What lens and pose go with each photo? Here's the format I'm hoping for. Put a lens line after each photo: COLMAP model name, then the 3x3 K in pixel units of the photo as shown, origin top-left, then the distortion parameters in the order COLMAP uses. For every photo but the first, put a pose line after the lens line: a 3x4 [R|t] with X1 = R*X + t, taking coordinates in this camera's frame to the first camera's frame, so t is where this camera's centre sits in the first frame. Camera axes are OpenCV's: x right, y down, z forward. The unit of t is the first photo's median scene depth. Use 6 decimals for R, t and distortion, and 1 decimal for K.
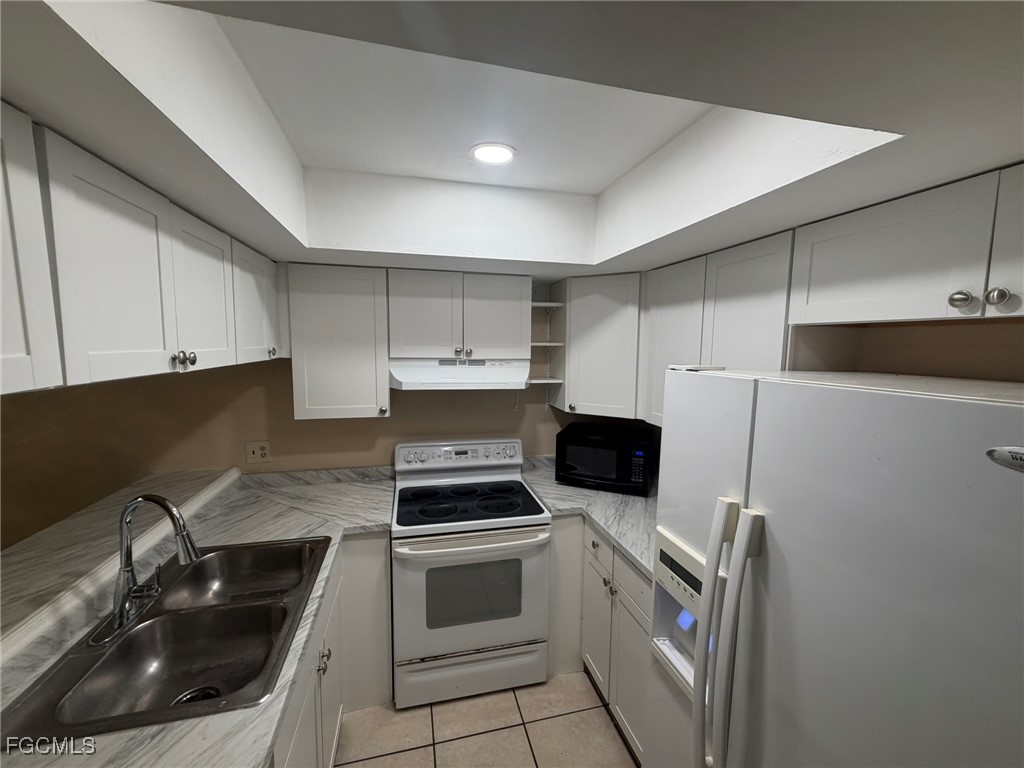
lens RADIAL K [[407.0, 0, 508.4], [0, 407.0, 382.6], [0, 0, 1]] dist [-0.000012, -0.000229]
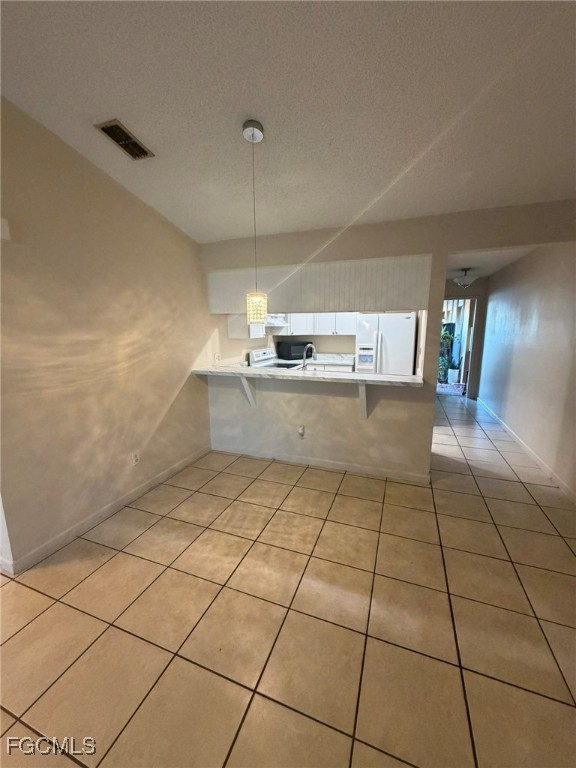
lens RADIAL K [[305.2, 0, 286.8], [0, 305.2, 382.9], [0, 0, 1]] dist [-0.000012, -0.000229]
pose [[0.568430, -0.166012, 0.805809, -1.836191], [0.093032, 0.986118, 0.137533, 0.113502], [-0.817455, -0.003212, 0.575984, -0.291460]]
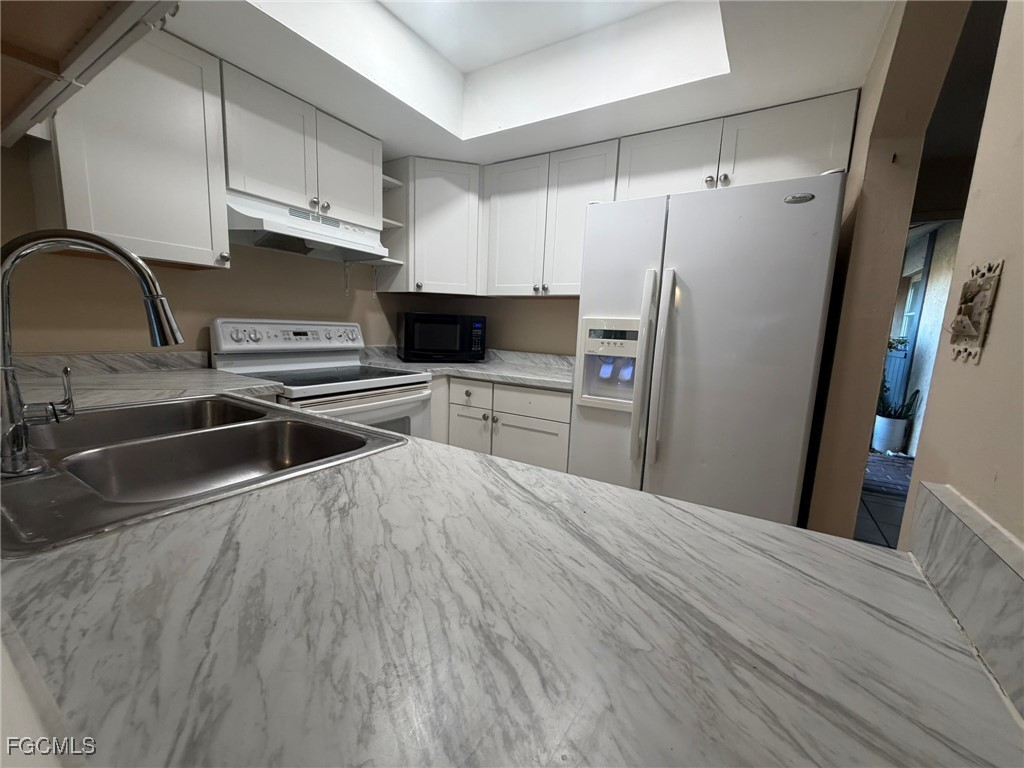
lens RADIAL K [[407.0, 0, 508.4], [0, 407.0, 382.6], [0, 0, 1]] dist [-0.000012, -0.000229]
pose [[0.719601, -0.080540, 0.689701, -0.442587], [0.033295, 0.996110, 0.081583, 0.242355], [-0.693589, -0.035744, 0.719484, 0.074112]]
